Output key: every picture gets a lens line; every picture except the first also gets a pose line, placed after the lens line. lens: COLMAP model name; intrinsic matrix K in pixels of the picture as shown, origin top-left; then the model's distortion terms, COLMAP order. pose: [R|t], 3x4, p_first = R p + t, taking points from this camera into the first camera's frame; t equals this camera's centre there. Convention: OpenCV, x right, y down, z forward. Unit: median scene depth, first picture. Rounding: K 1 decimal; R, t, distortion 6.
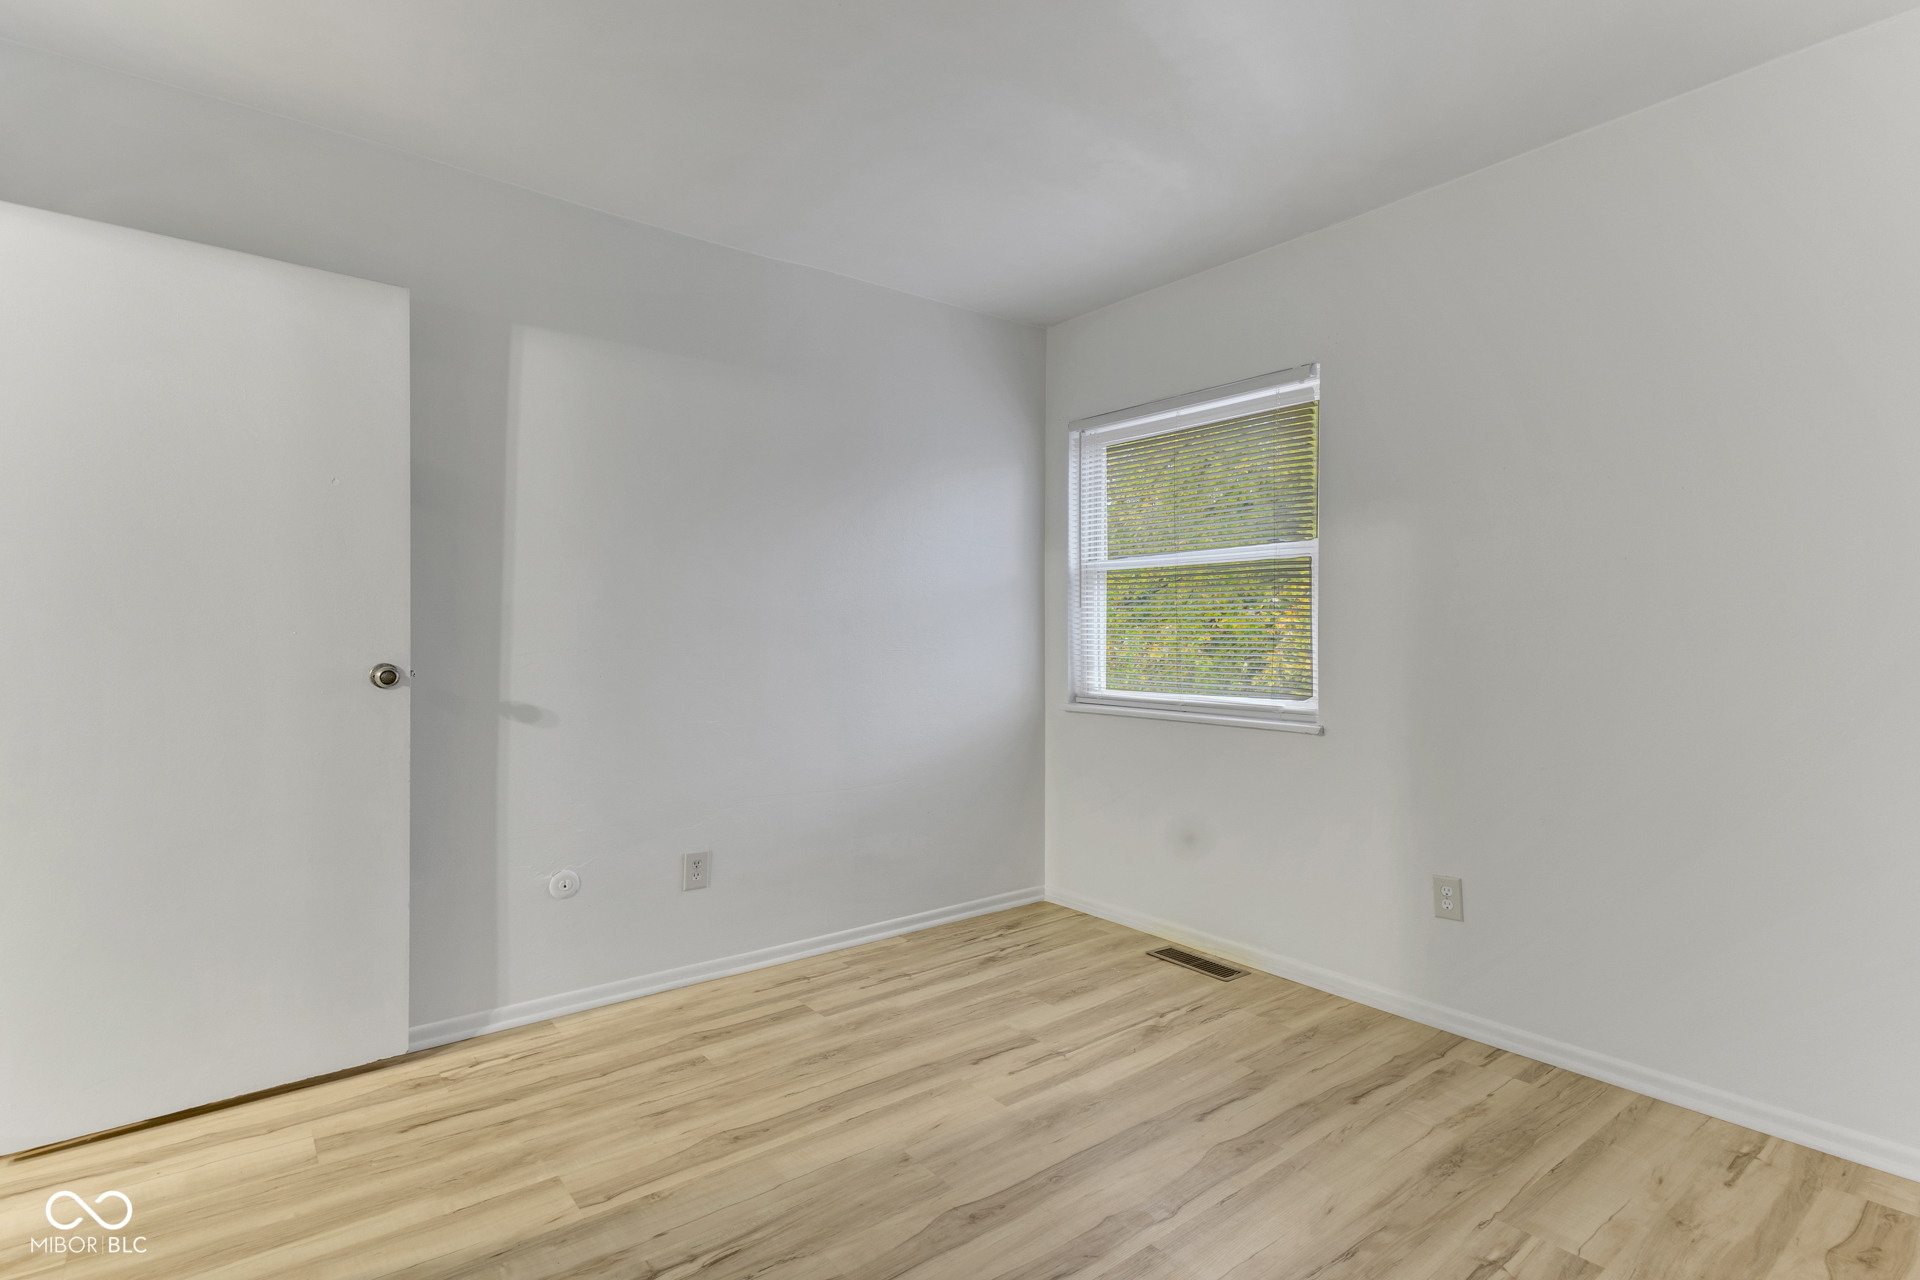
lens RADIAL K [[919.4, 0, 971.7], [0, 919.4, 638.9], [0, 0, 1]] dist [0.003967, -0.000014]
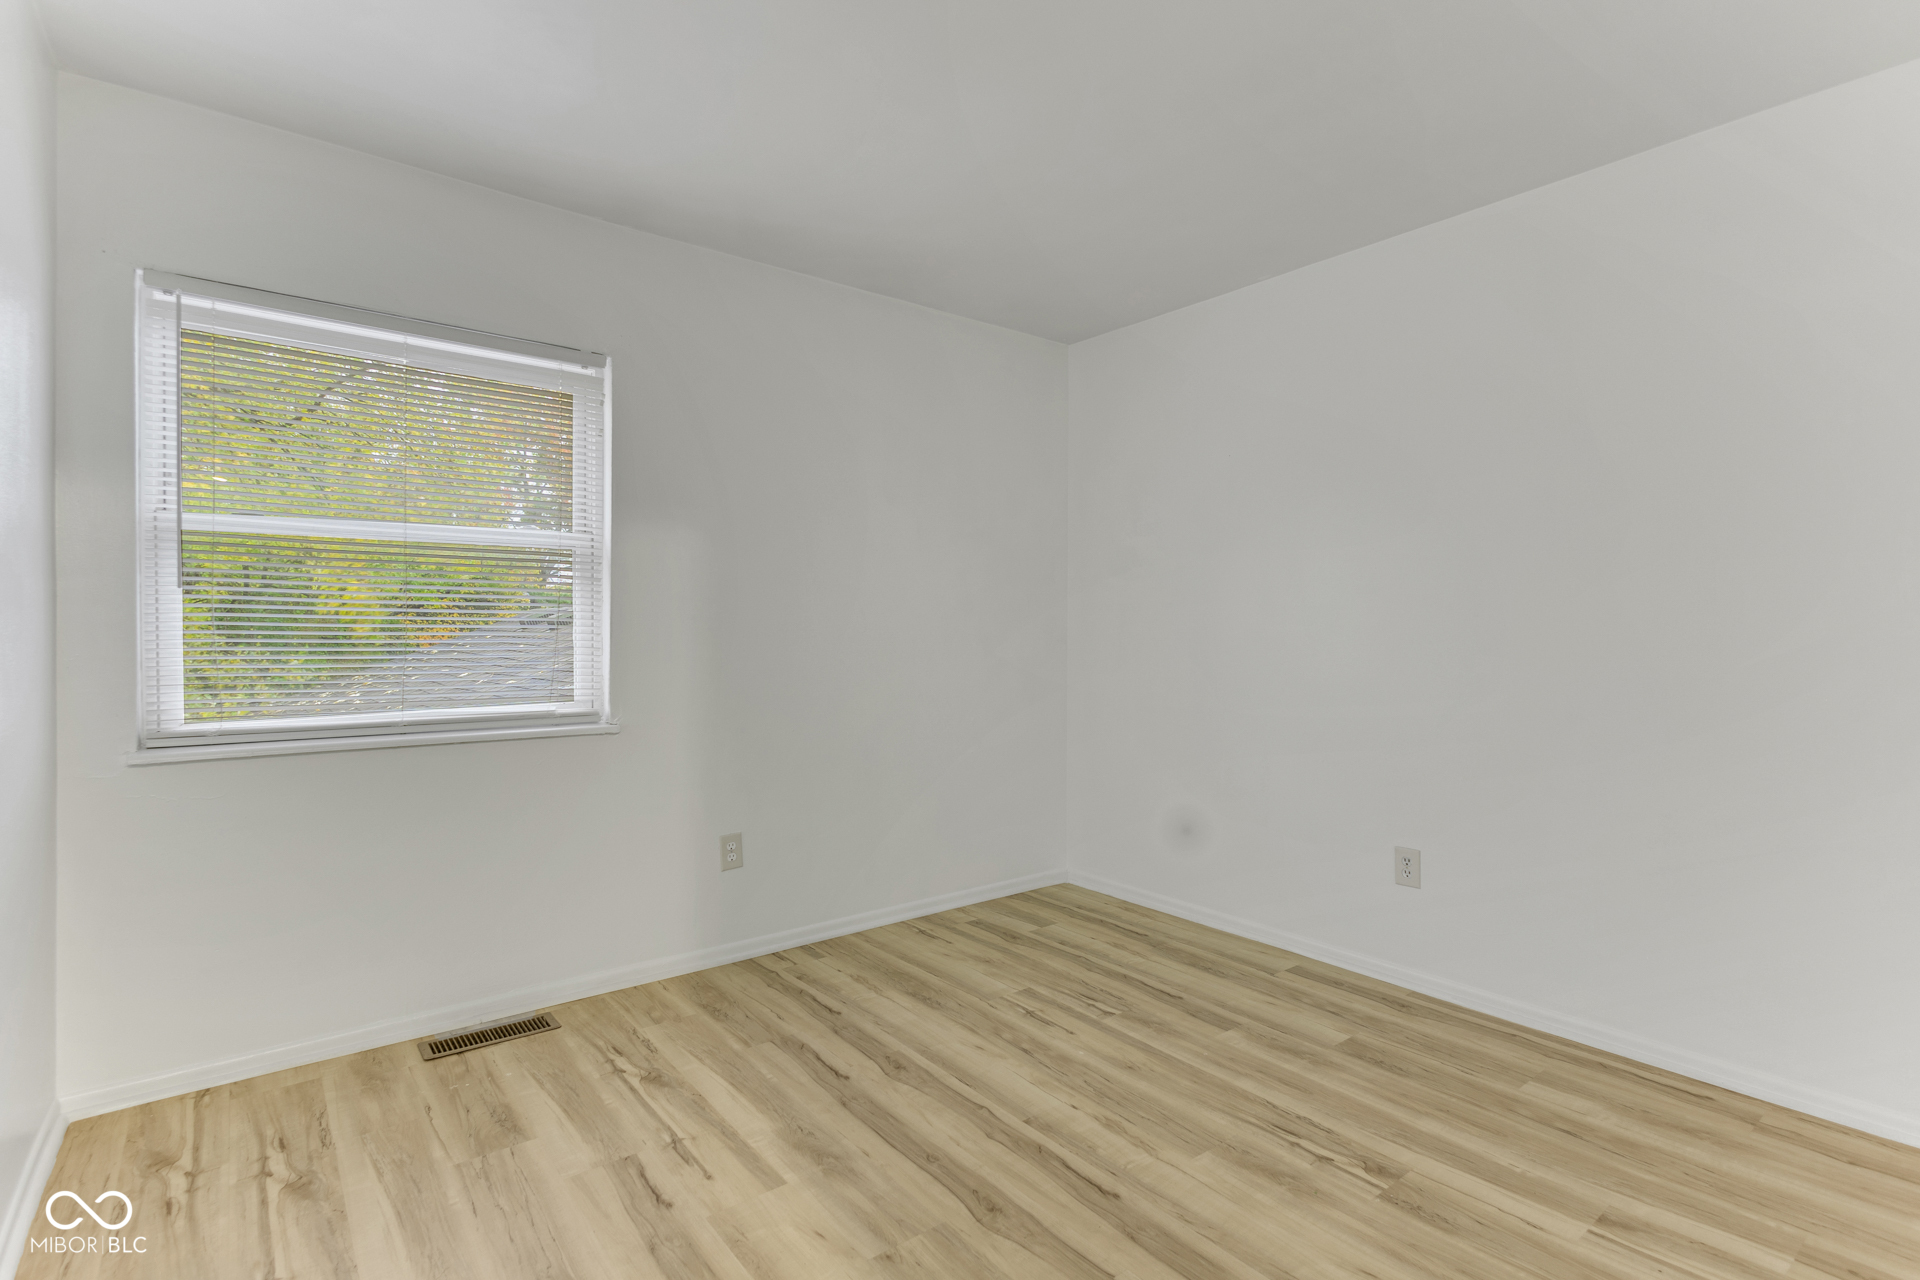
lens RADIAL K [[919.4, 0, 971.7], [0, 919.4, 638.9], [0, 0, 1]] dist [0.003967, -0.000014]
pose [[0.019598, -0.015826, 0.999683, -0.714496], [0.006773, 0.999854, 0.015695, -0.011818], [-0.999785, 0.006464, 0.019702, 0.711294]]
